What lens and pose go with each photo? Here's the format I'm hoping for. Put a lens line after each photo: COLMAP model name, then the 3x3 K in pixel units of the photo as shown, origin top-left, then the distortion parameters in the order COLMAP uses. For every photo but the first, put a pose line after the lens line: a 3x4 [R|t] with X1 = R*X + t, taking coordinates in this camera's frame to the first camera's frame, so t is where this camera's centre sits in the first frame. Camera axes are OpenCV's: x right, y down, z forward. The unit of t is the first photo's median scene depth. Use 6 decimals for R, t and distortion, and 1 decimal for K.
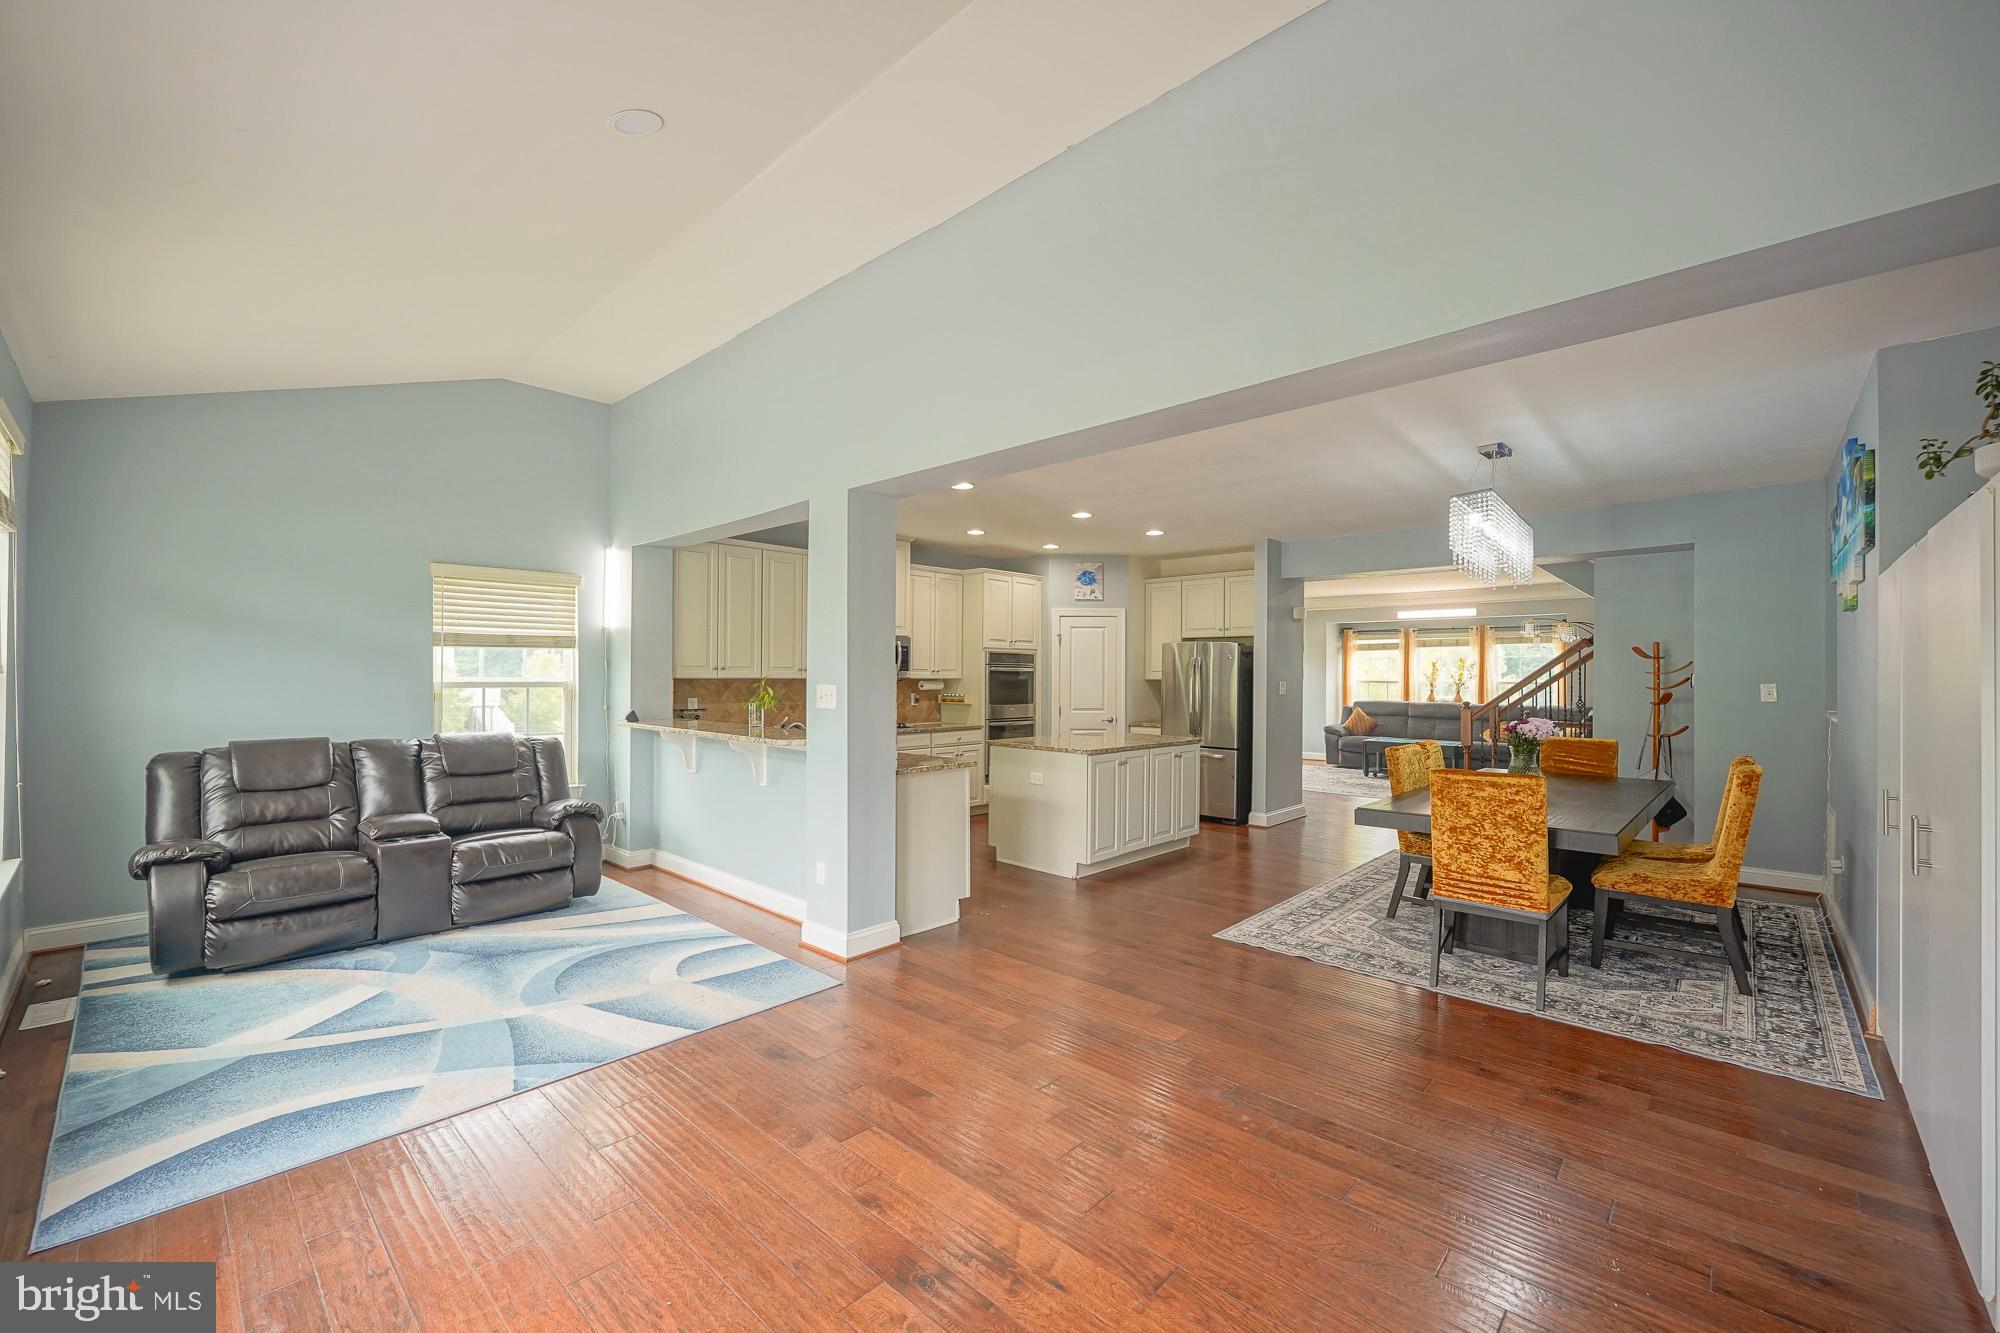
lens RADIAL K [[799.8, 0, 1005.4], [0, 799.8, 671.5], [0, 0, 1]] dist [0.000047, -0.000281]
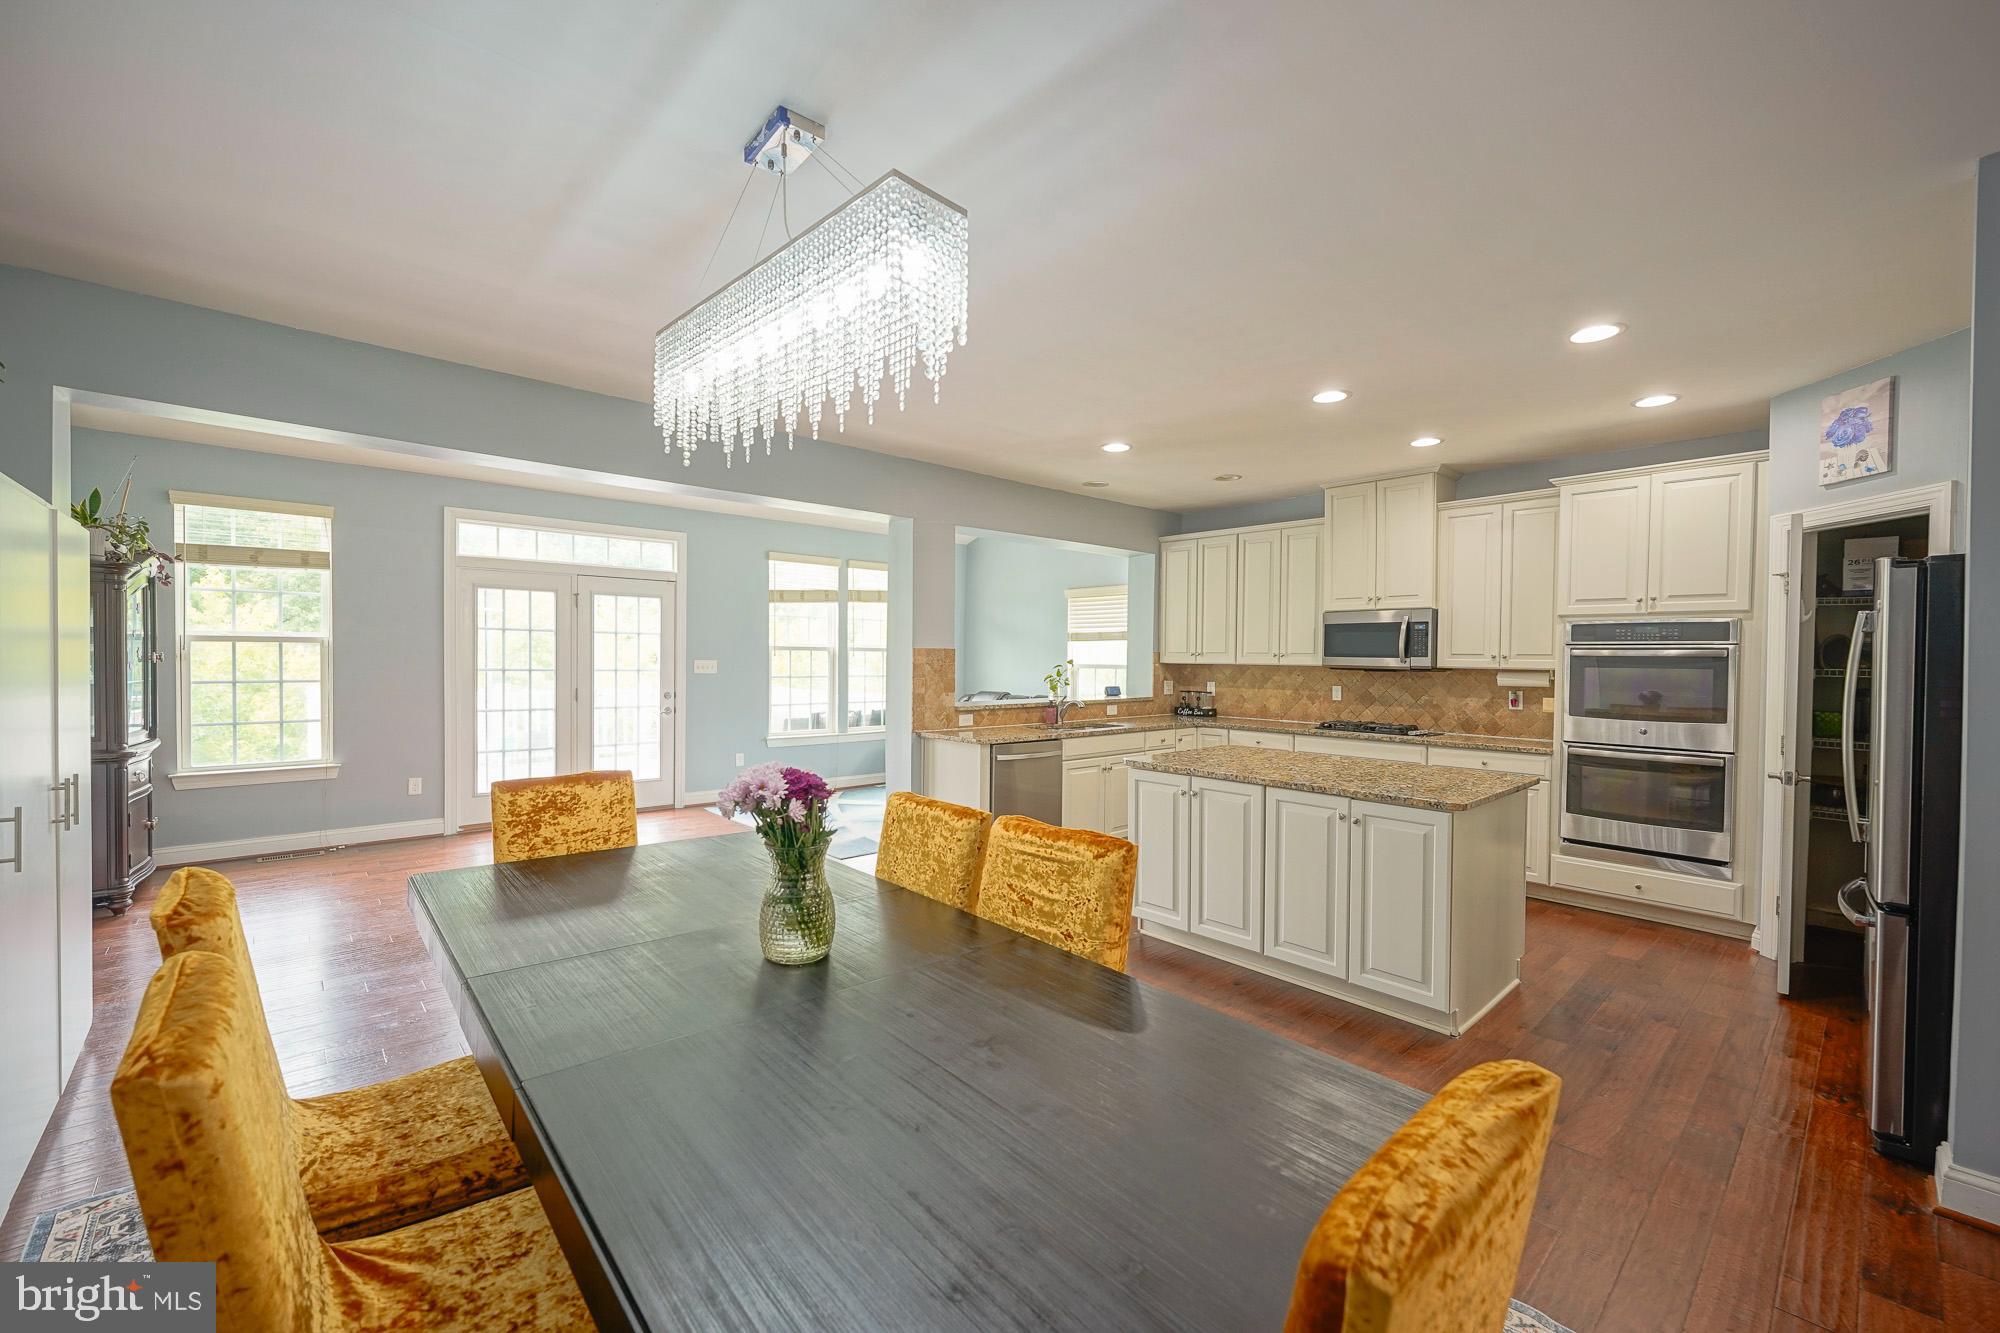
lens RADIAL K [[809.6, 0, 1007.2], [0, 809.6, 671.1], [0, 0, 1]] dist [0.000583, -0.000114]
pose [[-0.082528, 0.012259, -0.996513, 0.590253], [-0.005600, 0.999903, 0.012765, 0.004707], [0.996573, 0.006634, -0.082452, 0.654376]]
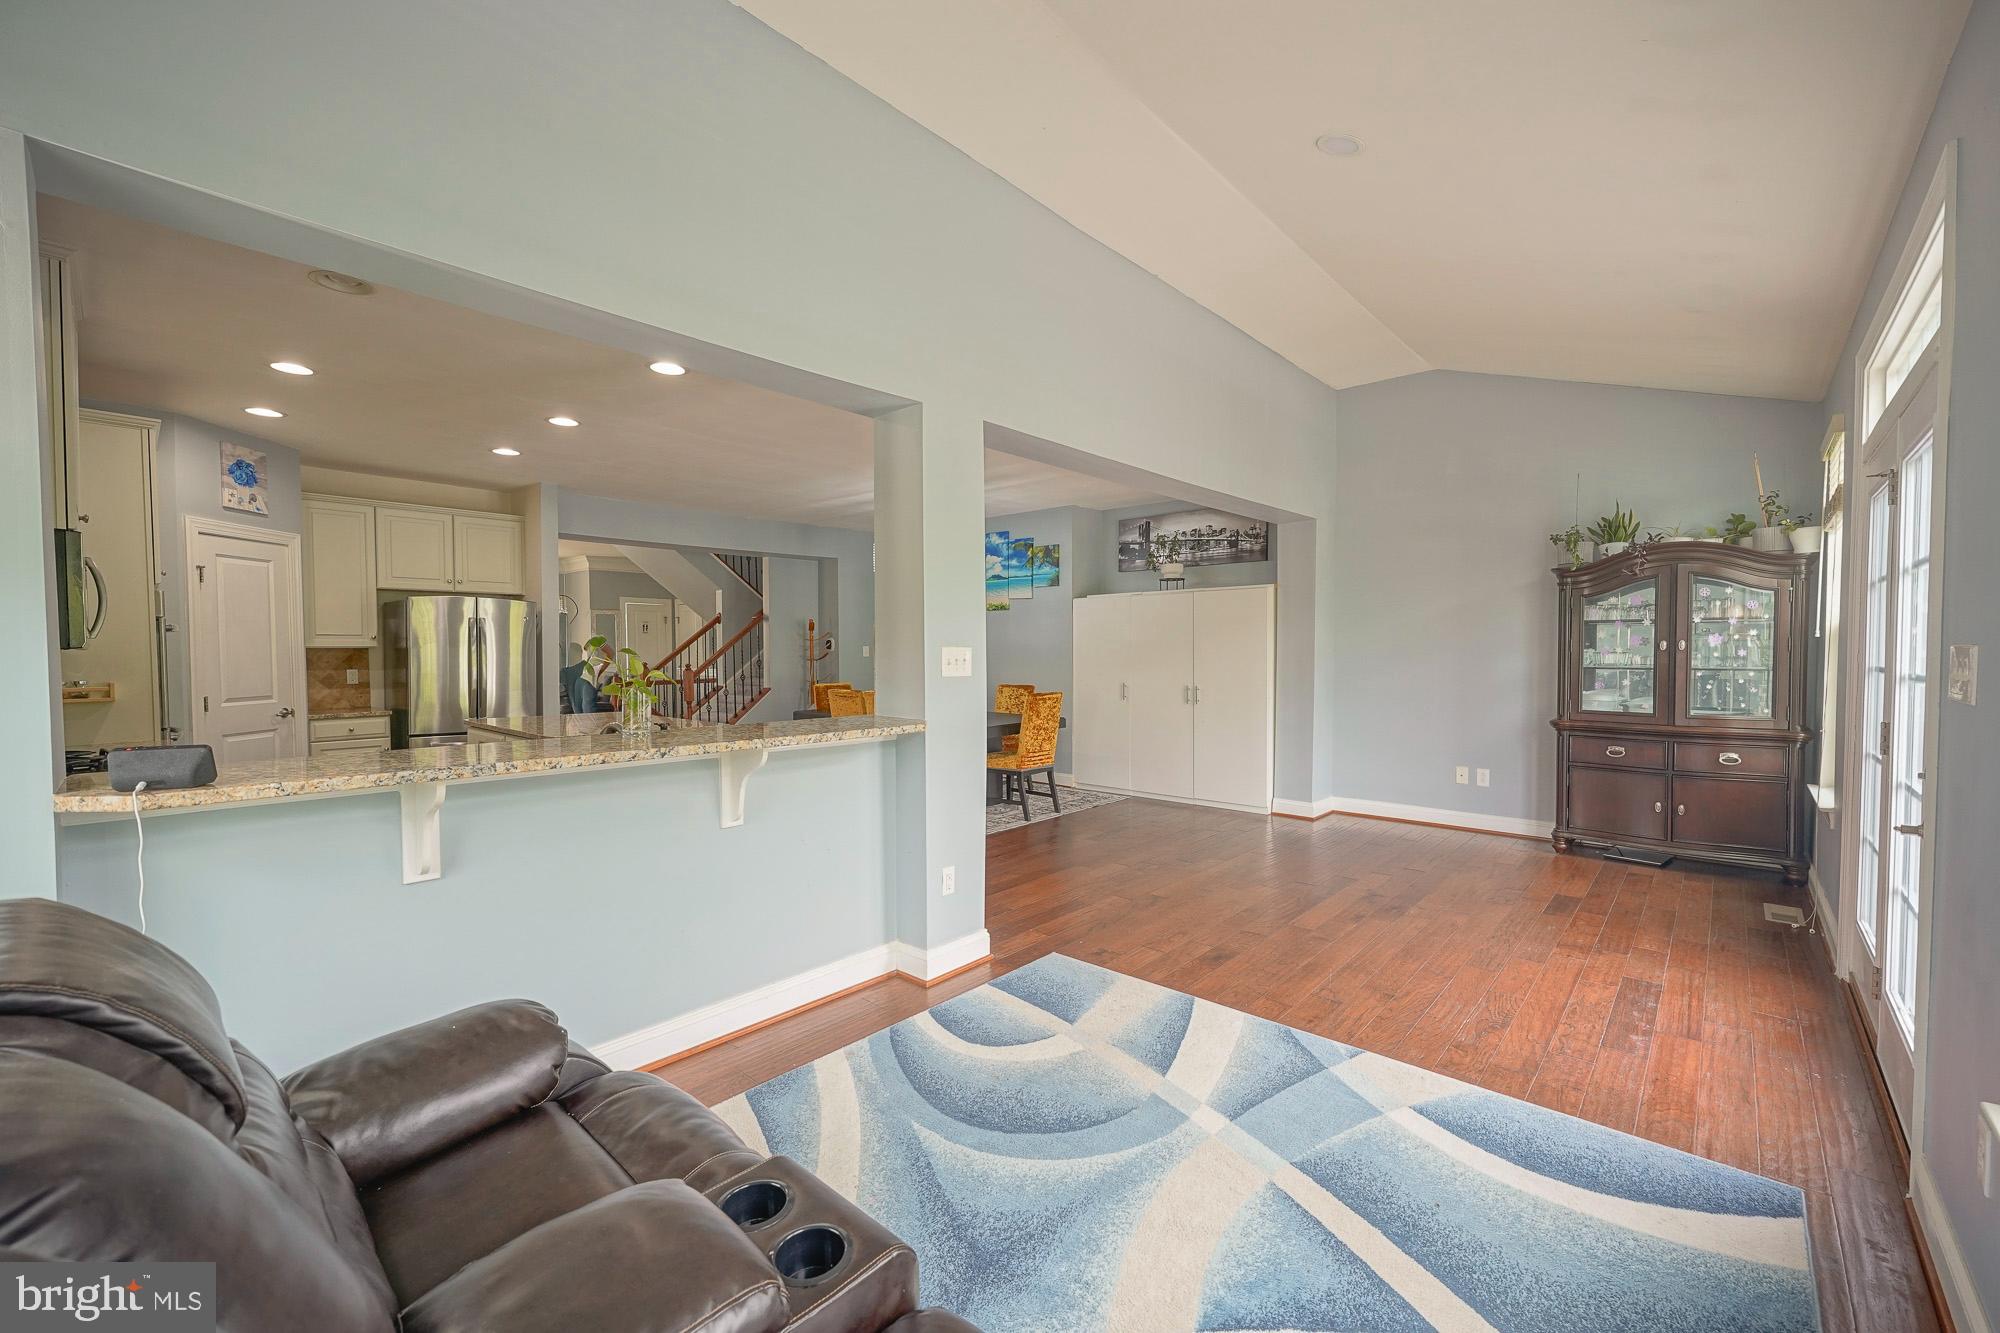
lens RADIAL K [[799.8, 0, 1005.4], [0, 799.8, 671.5], [0, 0, 1]] dist [0.000047, -0.000281]
pose [[-0.013381, -0.033218, 0.999359, -0.528352], [-0.002795, 0.999445, 0.033184, 0.006957], [-0.999907, -0.002349, -0.013466, 0.487629]]
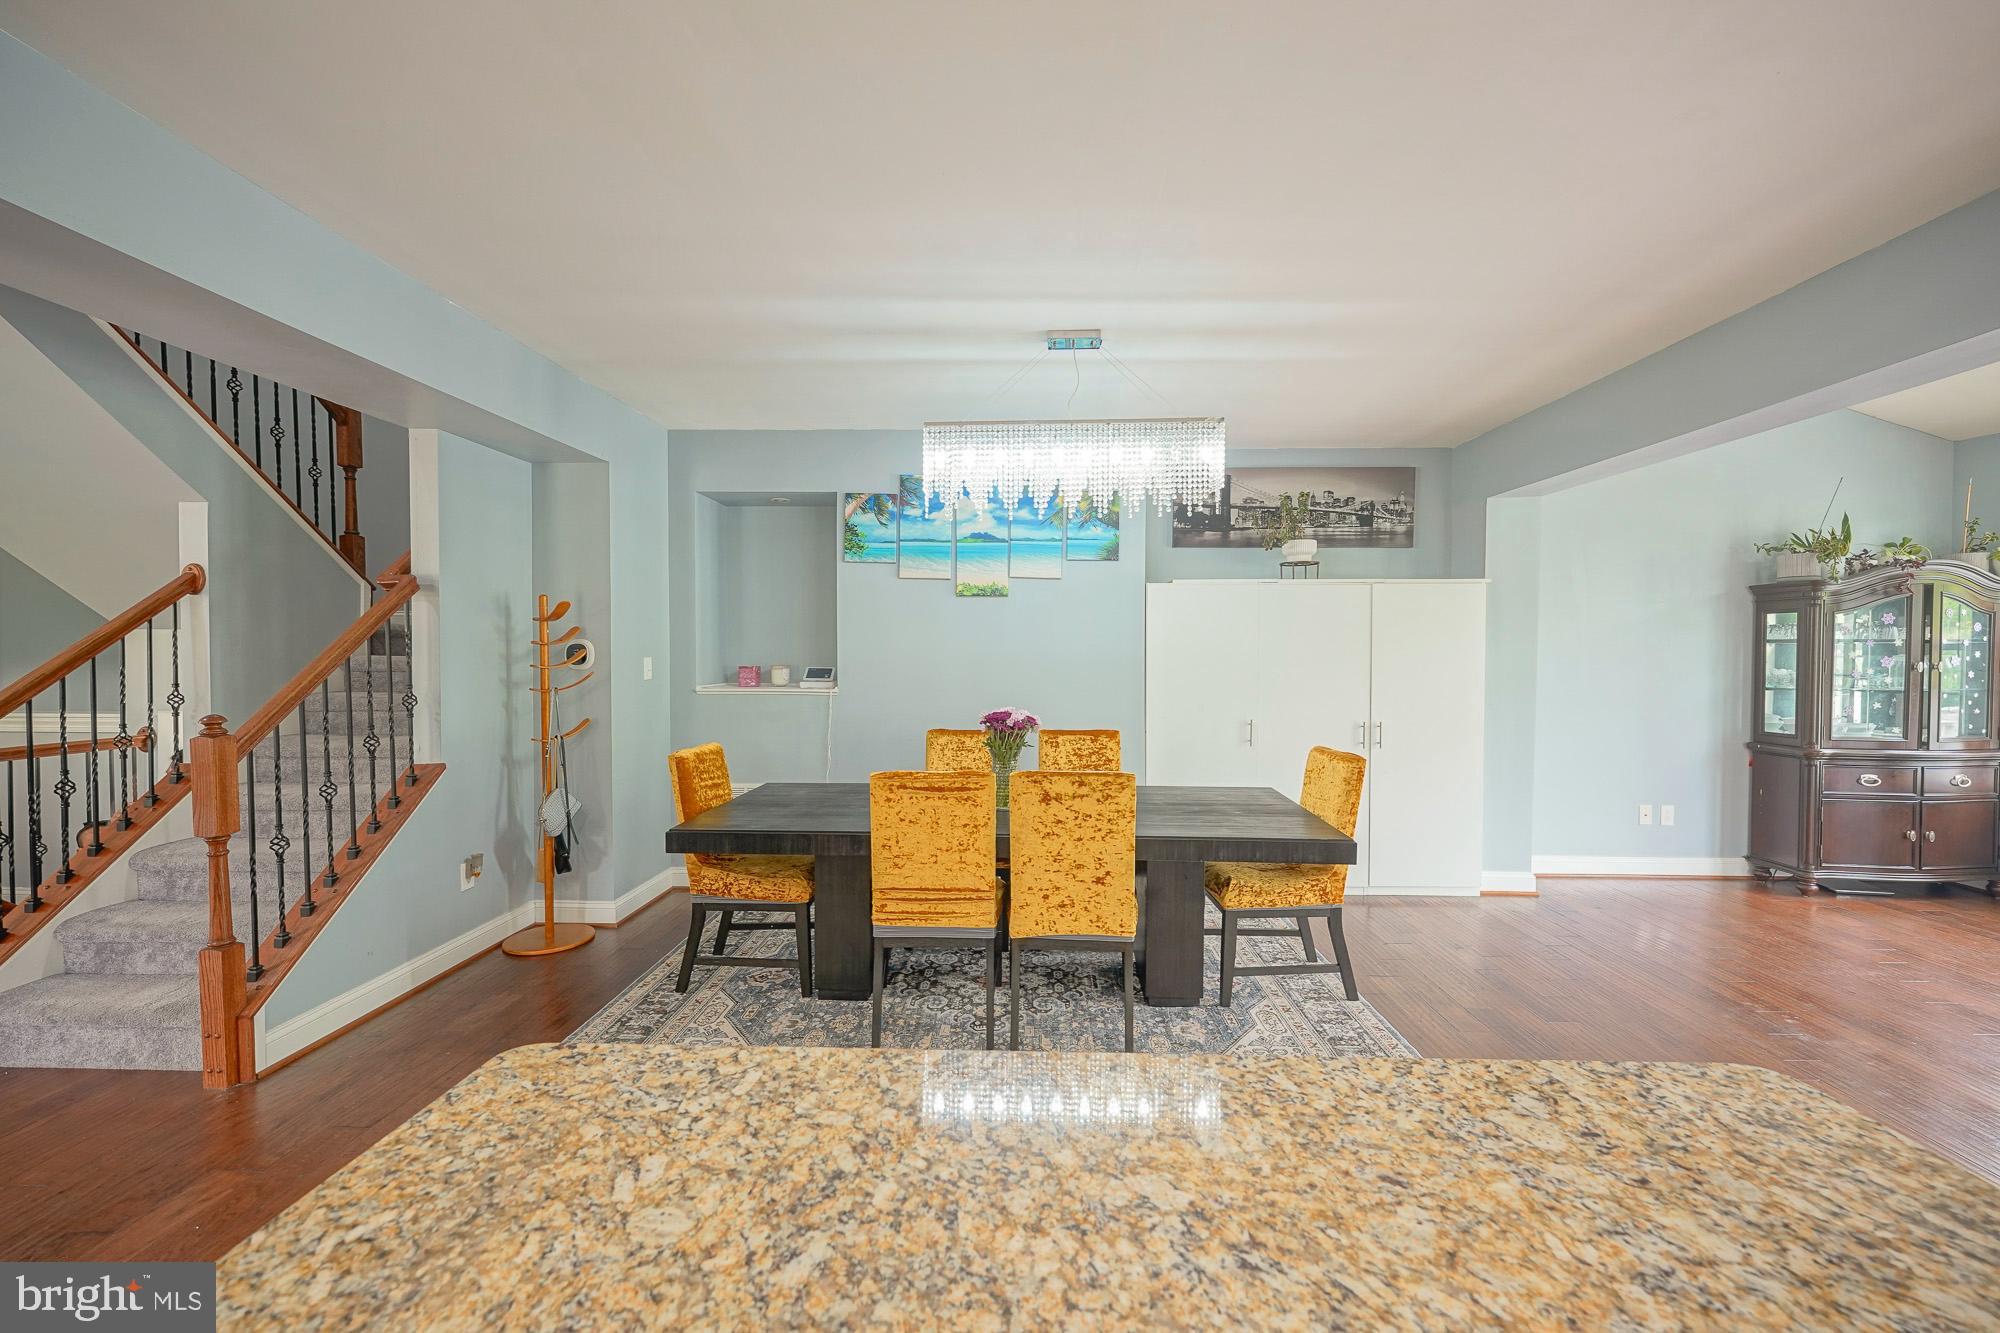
lens RADIAL K [[799.8, 0, 1005.4], [0, 799.8, 671.5], [0, 0, 1]] dist [0.000047, -0.000281]
pose [[-0.656327, -0.023575, 0.754108, 0.055813], [-0.011359, 0.999707, 0.021367, 0.004339], [-0.754391, 0.005458, -0.656403, 0.855175]]
